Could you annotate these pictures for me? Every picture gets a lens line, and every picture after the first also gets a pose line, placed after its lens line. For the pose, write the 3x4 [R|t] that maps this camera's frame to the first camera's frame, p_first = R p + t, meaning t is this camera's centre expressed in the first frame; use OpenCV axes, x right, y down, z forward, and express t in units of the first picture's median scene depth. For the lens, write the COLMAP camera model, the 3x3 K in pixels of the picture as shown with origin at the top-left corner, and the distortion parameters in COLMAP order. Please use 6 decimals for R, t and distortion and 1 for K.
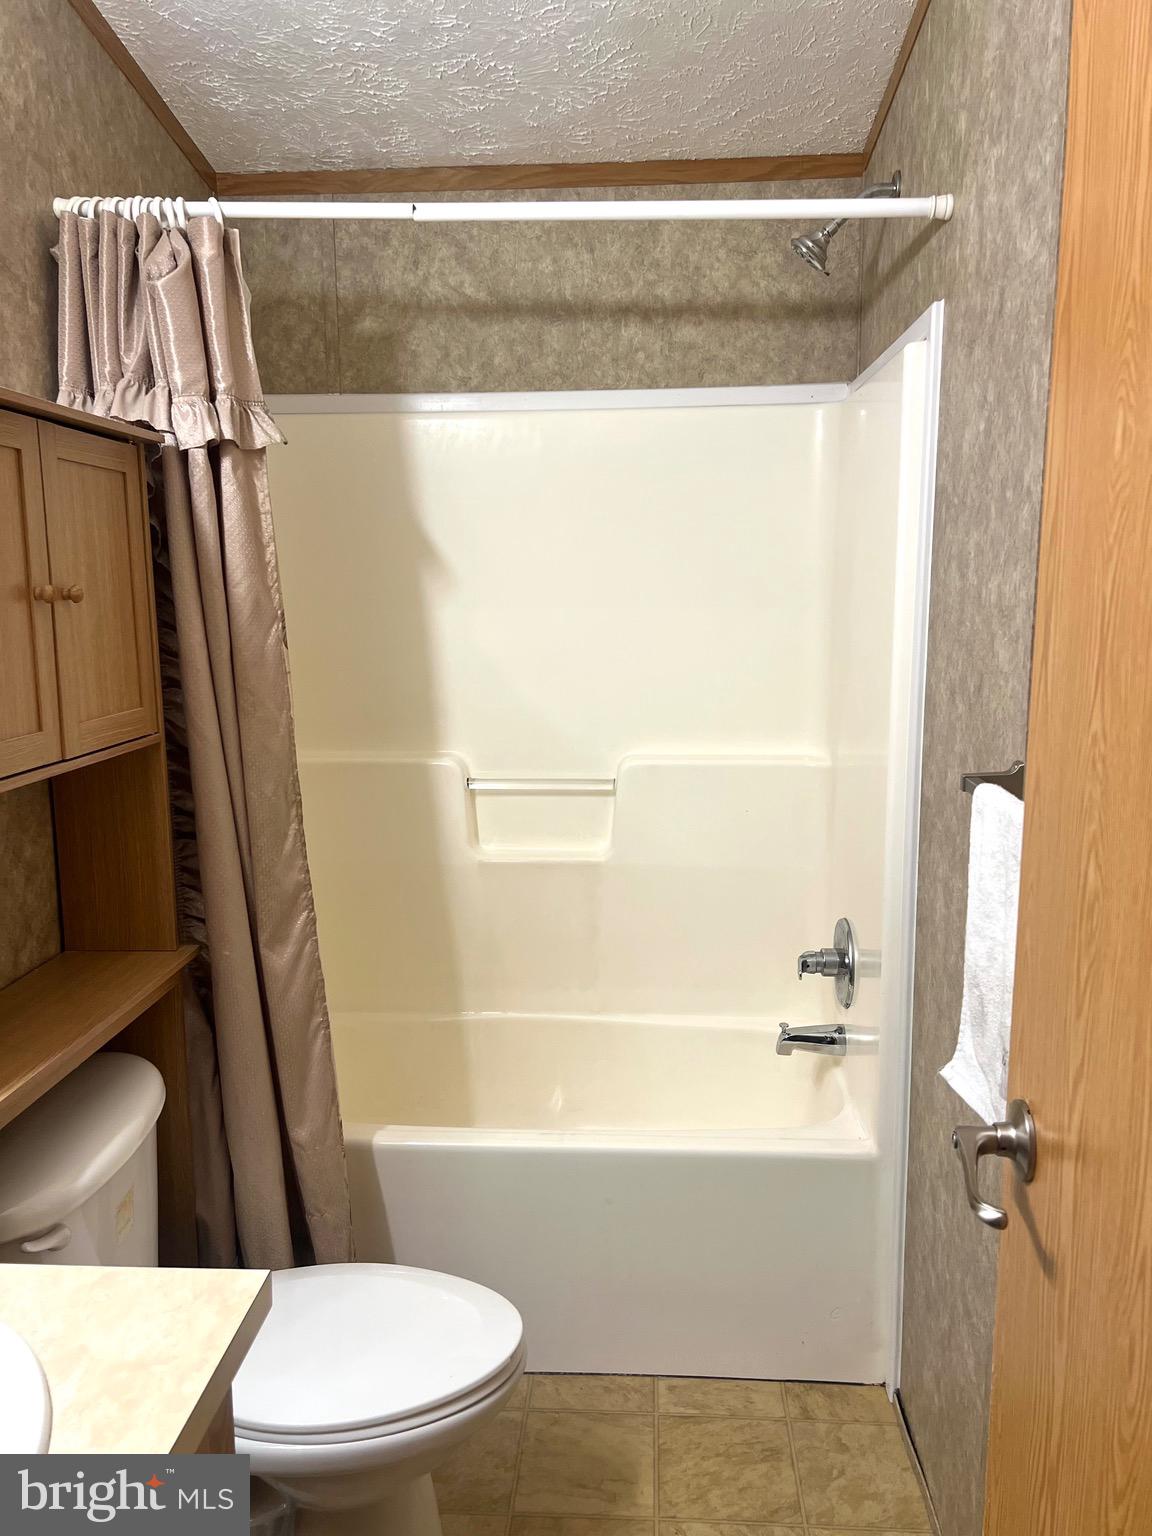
lens RADIAL K [[1166.7, 0, 576.0], [0, 1166.7, 768.0], [0, 0, 1]] dist [0.056730, -0.063881]
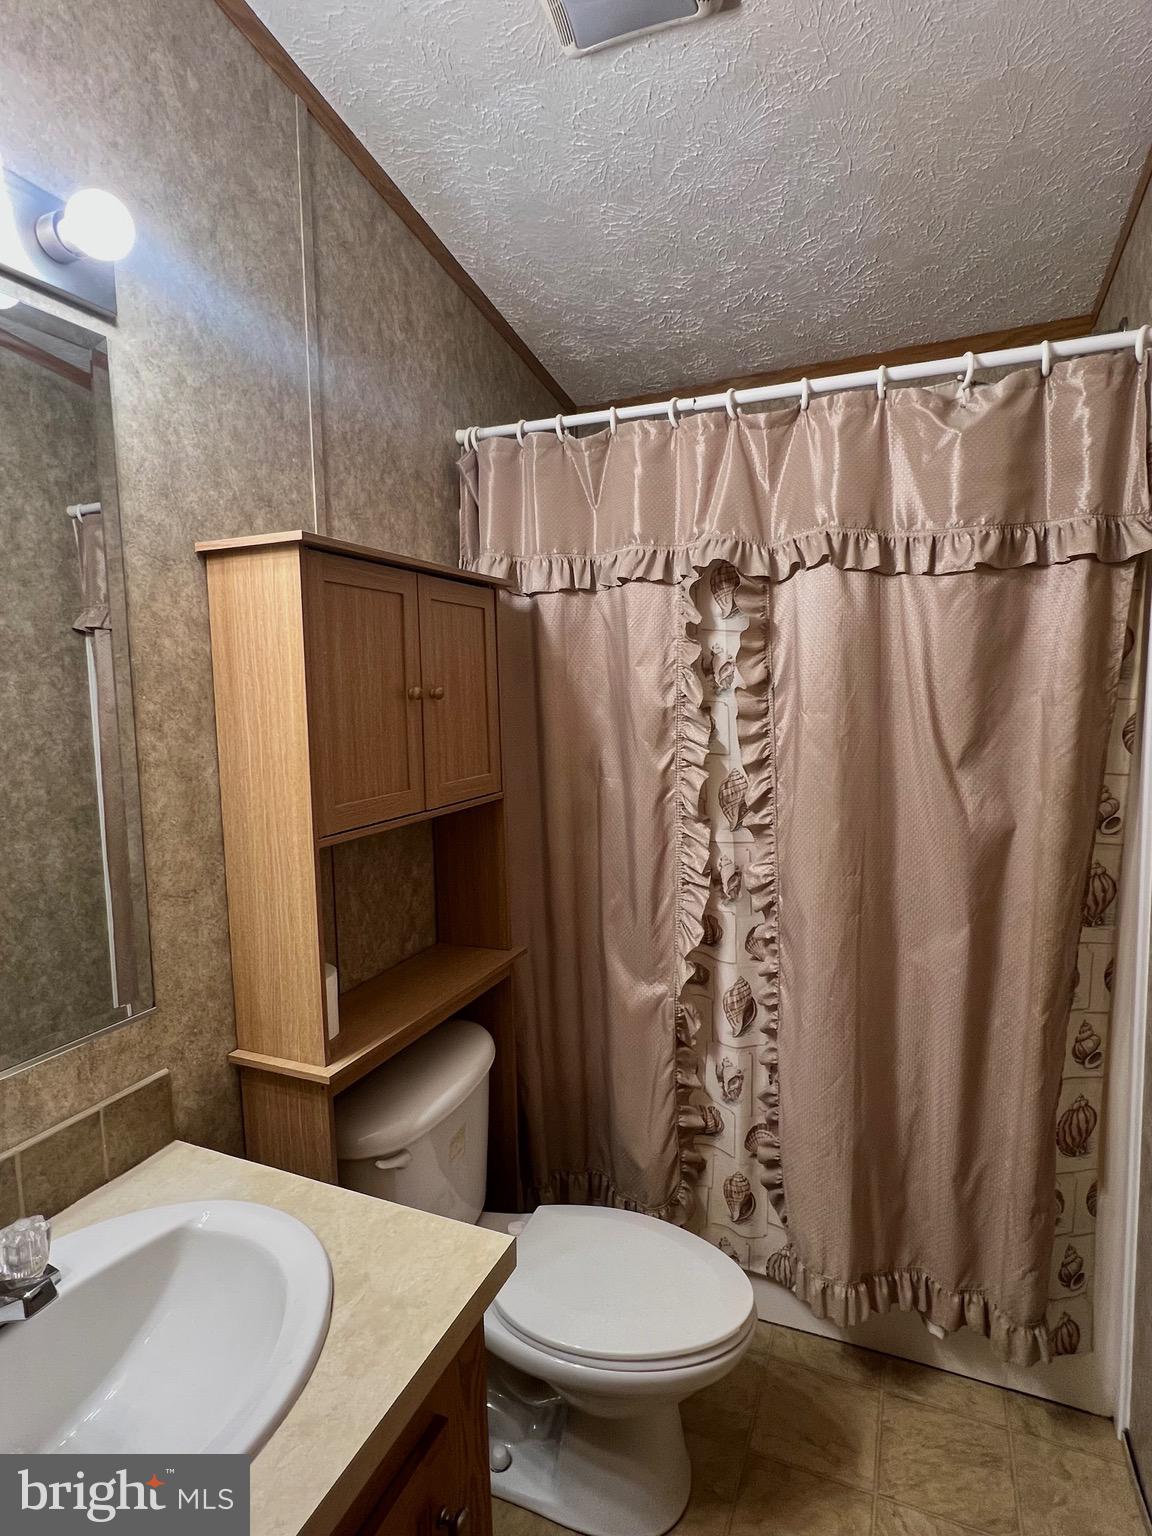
lens RADIAL K [[806.2, 0, 568.6], [0, 806.2, 760.3], [0, 0, 1]] dist [-0.005921, 0.001071]
pose [[0.938264, 0.015114, -0.345590, 0.046034], [-0.037213, 0.997657, -0.057400, -0.014491], [0.343913, 0.066717, 0.936628, 0.123744]]
